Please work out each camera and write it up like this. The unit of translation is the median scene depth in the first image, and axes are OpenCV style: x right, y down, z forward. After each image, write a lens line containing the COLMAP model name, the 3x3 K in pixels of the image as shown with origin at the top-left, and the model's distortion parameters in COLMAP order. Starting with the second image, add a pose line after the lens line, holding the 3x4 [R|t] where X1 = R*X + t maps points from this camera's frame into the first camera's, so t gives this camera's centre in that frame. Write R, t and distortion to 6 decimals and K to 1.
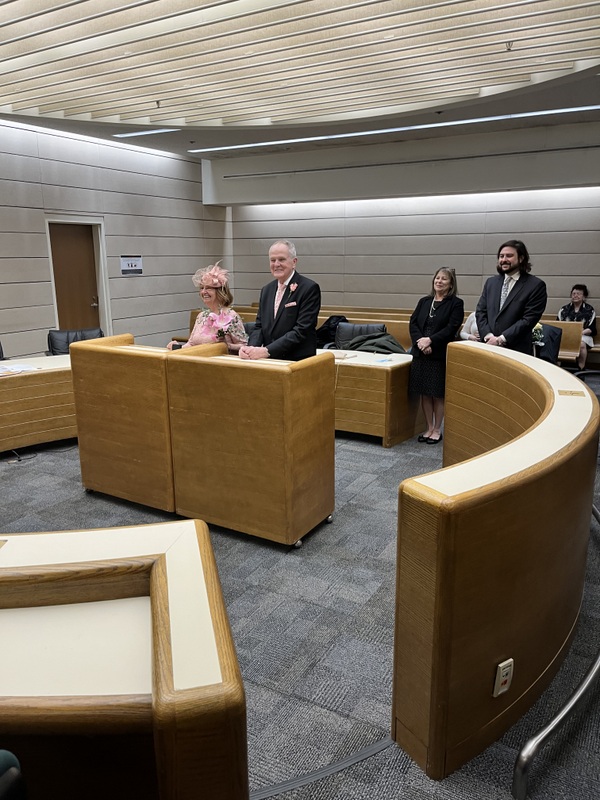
lens RADIAL K [[607.8, 0, 299.1], [0, 607.8, 395.7], [0, 0, 1]] dist [0.049595, -0.059944]
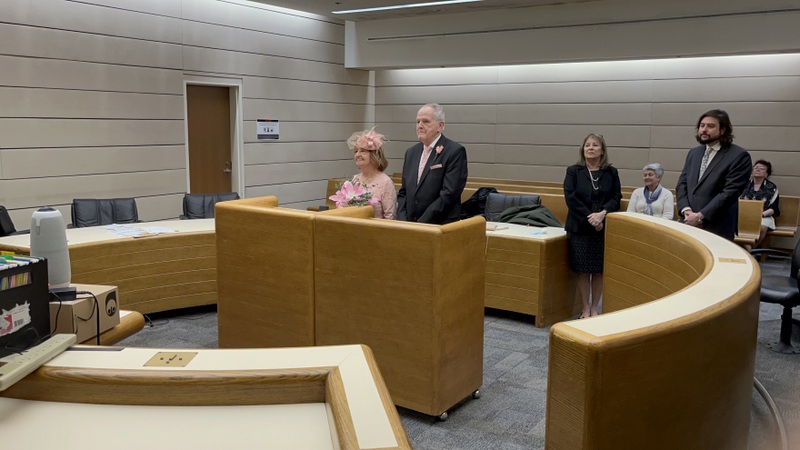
lens RADIAL K [[696.6, 0, 396.0], [0, 696.6, 225.2], [0, 0, 1]] dist [0.047618, -0.051256]
pose [[0.997621, 0.027148, -0.063370, -0.011246], [-0.032356, 0.996052, -0.082660, 0.030286], [0.060876, 0.084514, 0.994561, -0.088885]]
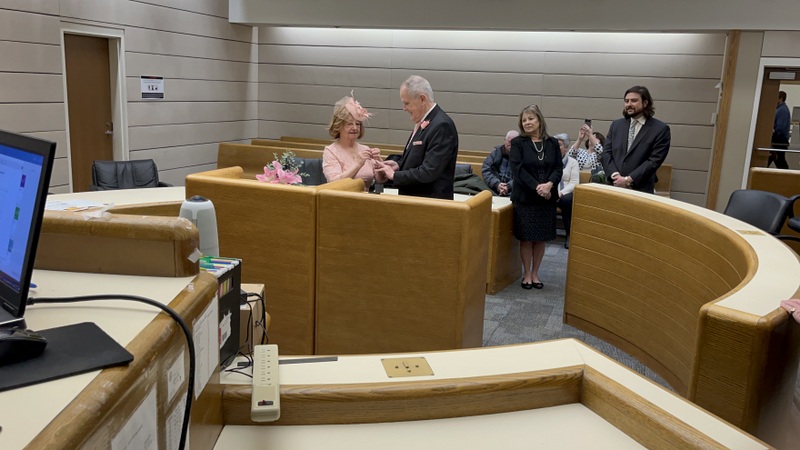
lens RADIAL K [[696.6, 0, 402.7], [0, 696.6, 232.5], [0, 0, 1]] dist [0.047618, -0.051256]
pose [[0.981688, 0.010029, 0.190231, -0.232480], [-0.006023, 0.999748, -0.021627, 0.015671], [-0.190400, 0.020085, 0.981501, -0.049587]]
